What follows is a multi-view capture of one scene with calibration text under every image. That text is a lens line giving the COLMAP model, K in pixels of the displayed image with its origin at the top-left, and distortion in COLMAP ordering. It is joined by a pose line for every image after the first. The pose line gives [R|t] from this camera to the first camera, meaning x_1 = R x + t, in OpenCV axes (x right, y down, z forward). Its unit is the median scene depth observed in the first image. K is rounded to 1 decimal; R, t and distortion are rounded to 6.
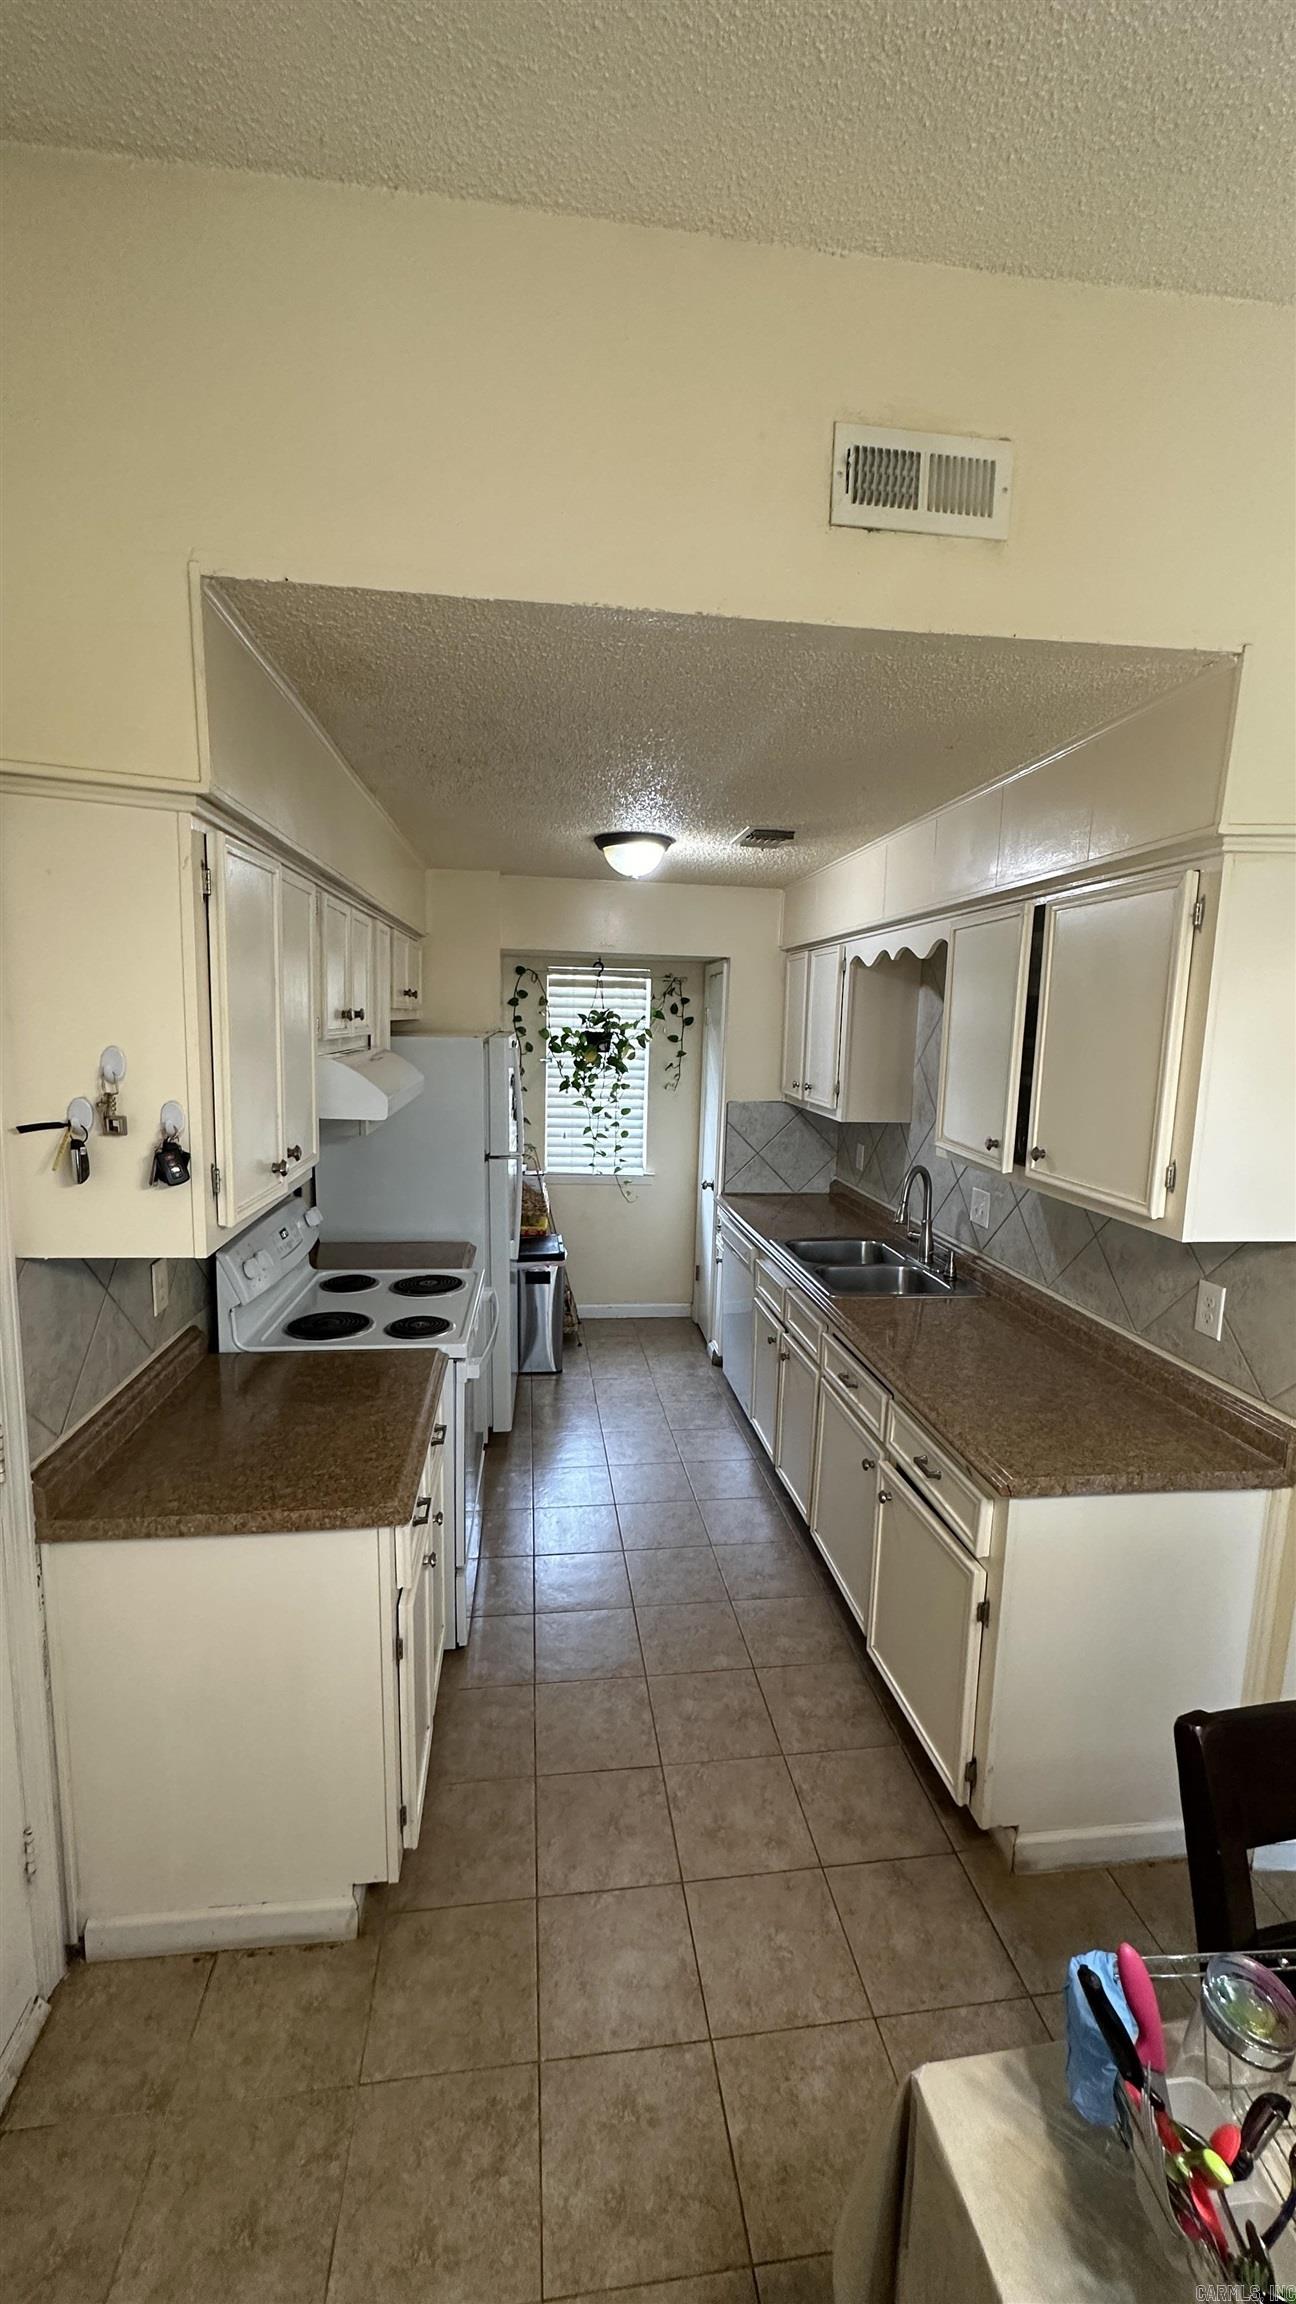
lens RADIAL K [[918.4, 0, 650.4], [0, 918.4, 1147.9], [0, 0, 1]] dist [-0.003757, 0.000761]
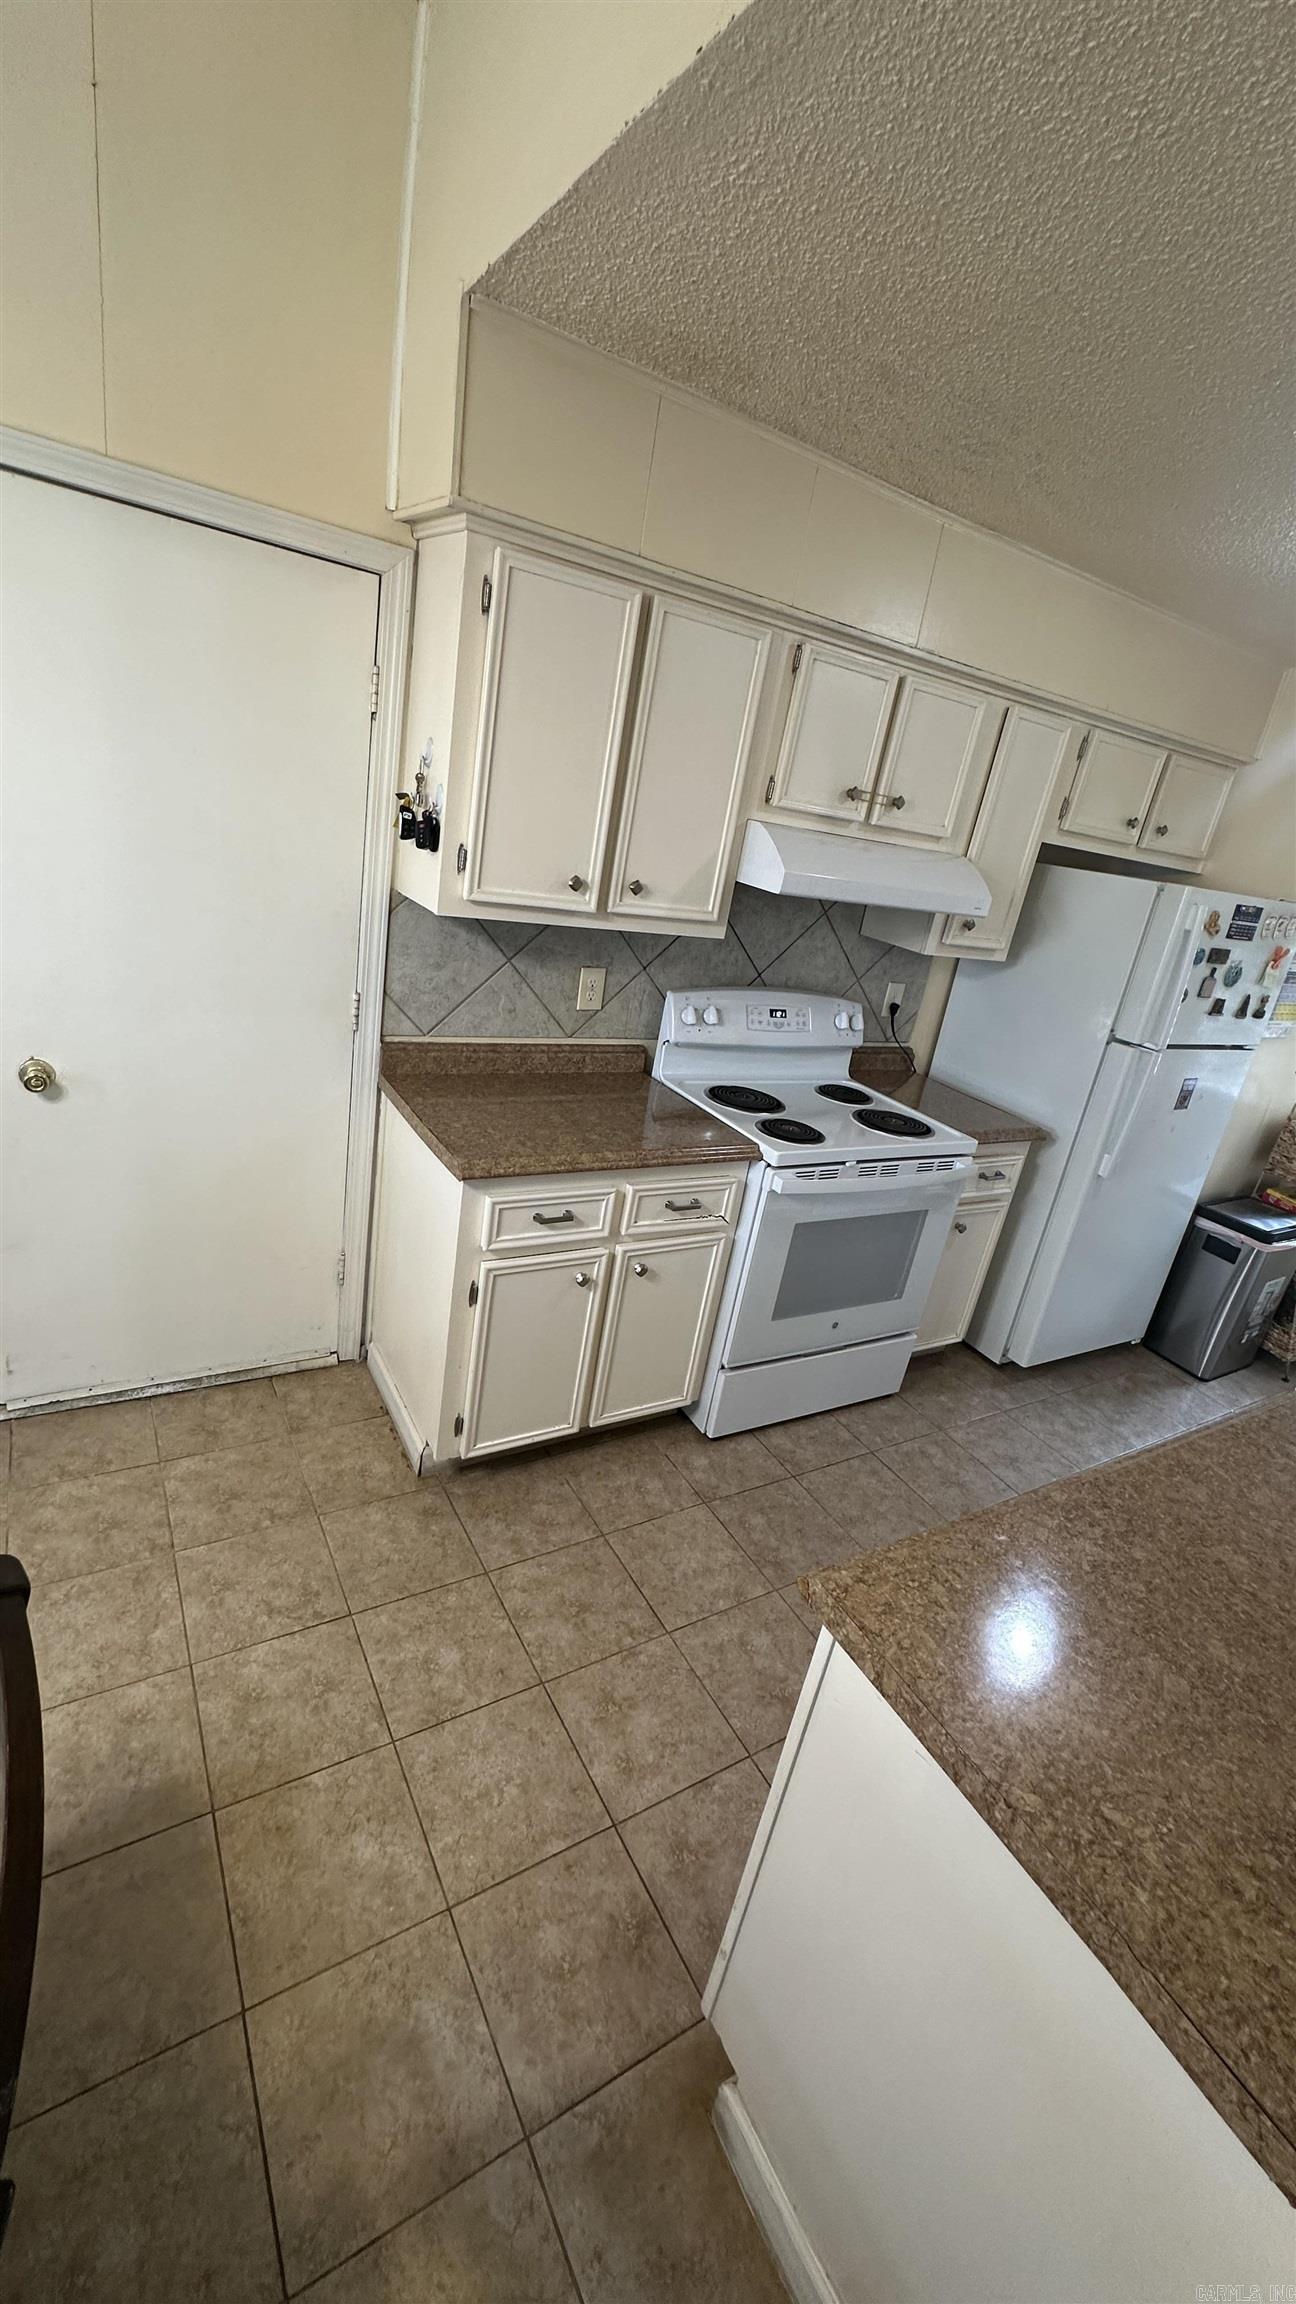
lens RADIAL K [[918.4, 0, 649.0], [0, 918.4, 1149.8], [0, 0, 1]] dist [-0.003757, 0.000761]
pose [[0.393768, 0.362653, -0.844648, 0.649629], [-0.277991, 0.922839, 0.266628, -0.002714], [0.876167, 0.129815, 0.464198, 0.545729]]
